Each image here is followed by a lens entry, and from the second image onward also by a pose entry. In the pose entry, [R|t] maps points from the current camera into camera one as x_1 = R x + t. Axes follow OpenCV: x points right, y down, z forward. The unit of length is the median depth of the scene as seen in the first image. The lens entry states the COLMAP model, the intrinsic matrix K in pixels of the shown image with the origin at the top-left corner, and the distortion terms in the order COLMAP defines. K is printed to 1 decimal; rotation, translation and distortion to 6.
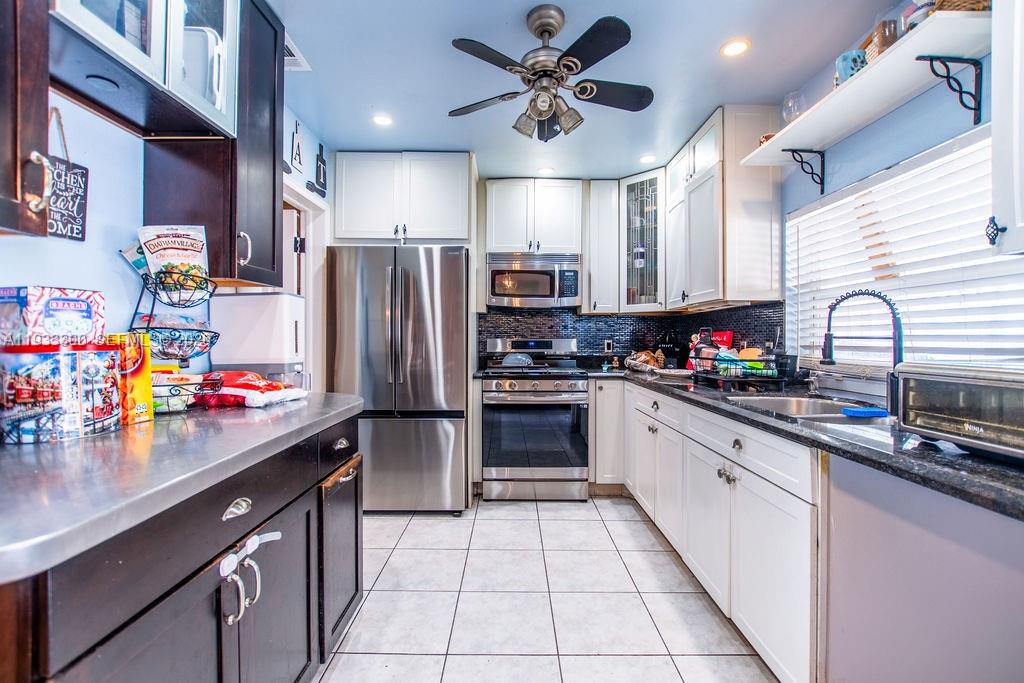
lens RADIAL K [[454.4, 0, 505.4], [0, 454.4, 338.8], [0, 0, 1]] dist [-0.016498, -0.000808]
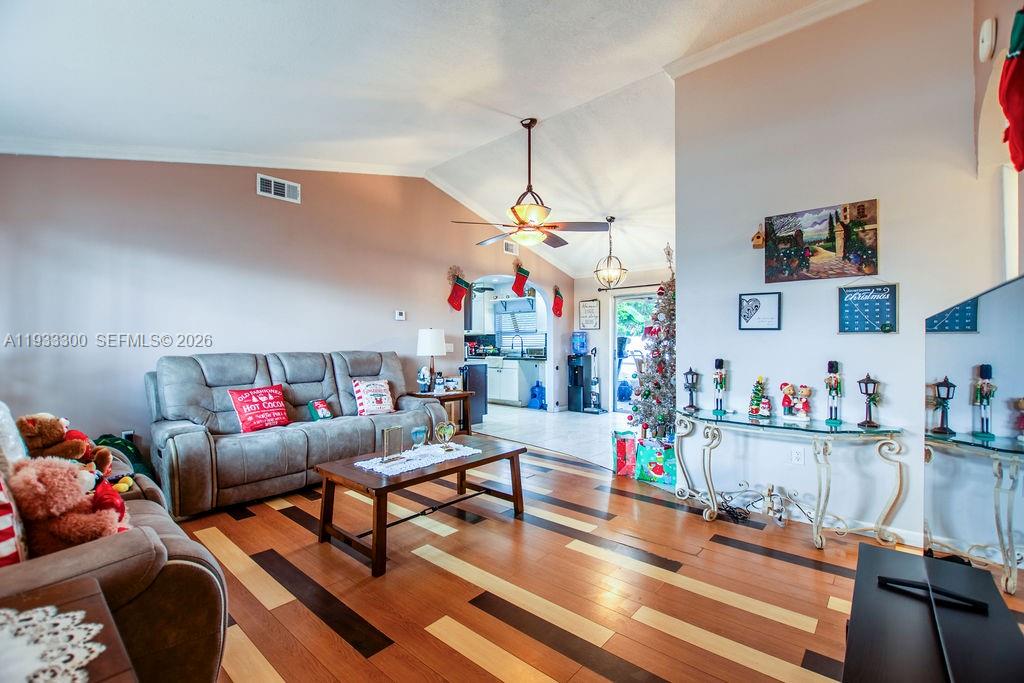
lens RADIAL K [[454.4, 0, 511.3], [0, 454.4, 340.4], [0, 0, 1]] dist [-0.016498, -0.000808]
pose [[0.656876, 0.000797, 0.753998, -2.341598], [0.002717, 0.999990, -0.003424, -0.018401], [-0.753994, 0.004297, 0.656868, -1.761349]]
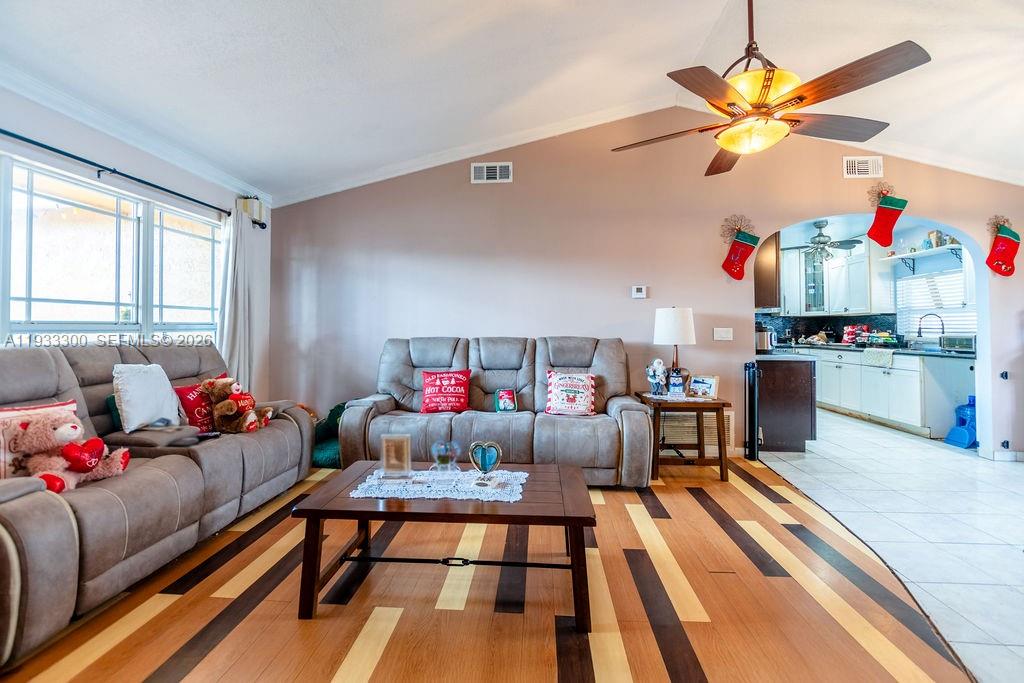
lens RADIAL K [[454.4, 0, 502.3], [0, 454.4, 318.6], [0, 0, 1]] dist [-0.016498, -0.000808]
pose [[0.996620, -0.006311, -0.081905, -1.359653], [0.004641, 0.999778, -0.020569, -0.014918], [0.082017, 0.020120, 0.996428, -1.655913]]
